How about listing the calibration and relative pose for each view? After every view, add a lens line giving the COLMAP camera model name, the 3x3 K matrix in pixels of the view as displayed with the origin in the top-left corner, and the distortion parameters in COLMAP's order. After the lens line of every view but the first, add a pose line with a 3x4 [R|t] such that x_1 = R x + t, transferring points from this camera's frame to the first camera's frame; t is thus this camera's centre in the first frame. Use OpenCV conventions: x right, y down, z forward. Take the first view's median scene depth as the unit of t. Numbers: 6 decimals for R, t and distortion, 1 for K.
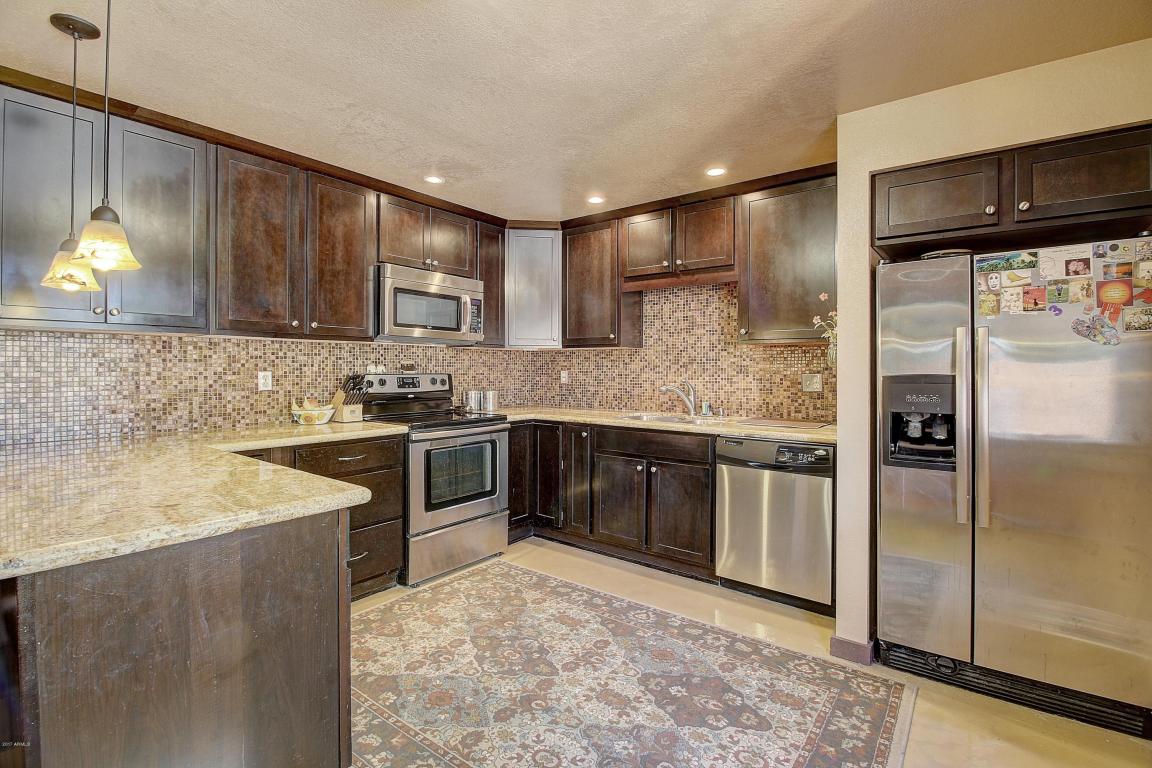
lens RADIAL K [[529.1, 0, 575.9], [0, 529.1, 372.9], [0, 0, 1]] dist [0.001612, -0.015567]
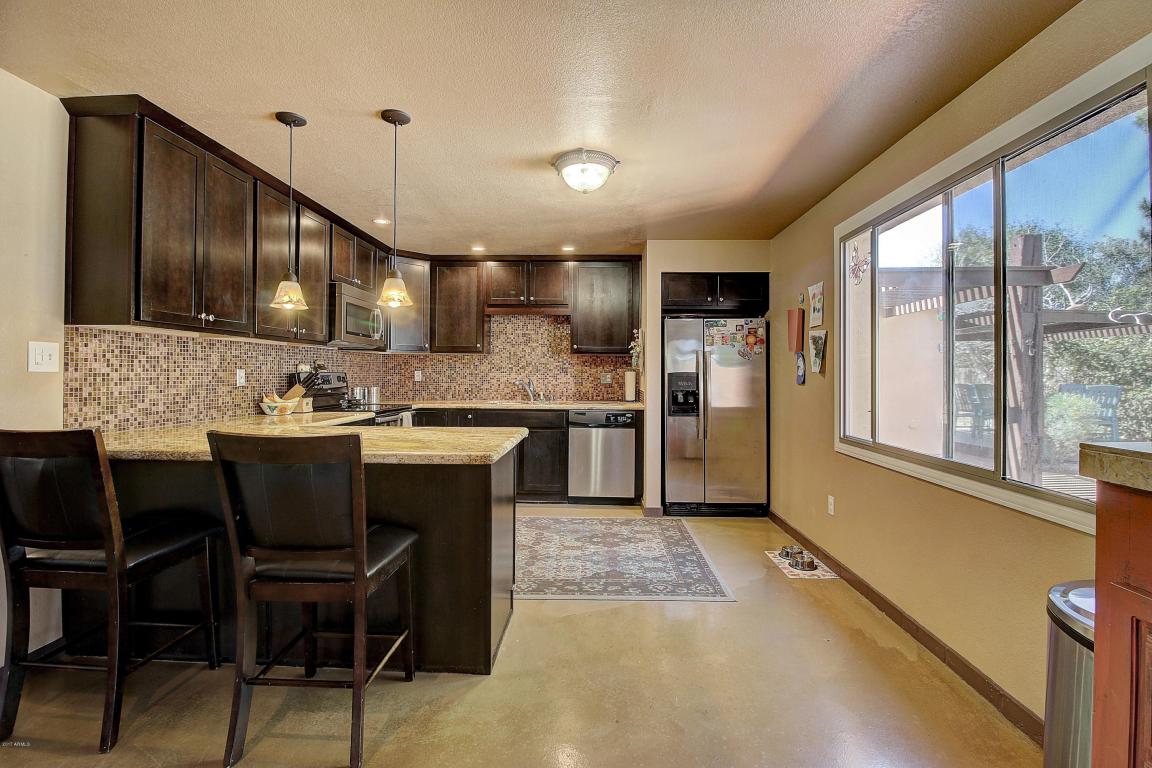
lens RADIAL K [[529.1, 0, 575.9], [0, 529.1, 372.9], [0, 0, 1]] dist [0.001612, -0.015567]
pose [[0.812567, 0.002498, 0.582862, -0.683486], [0.001101, 0.999982, -0.005822, 0.012837], [-0.582867, 0.005373, 0.812550, -0.347862]]
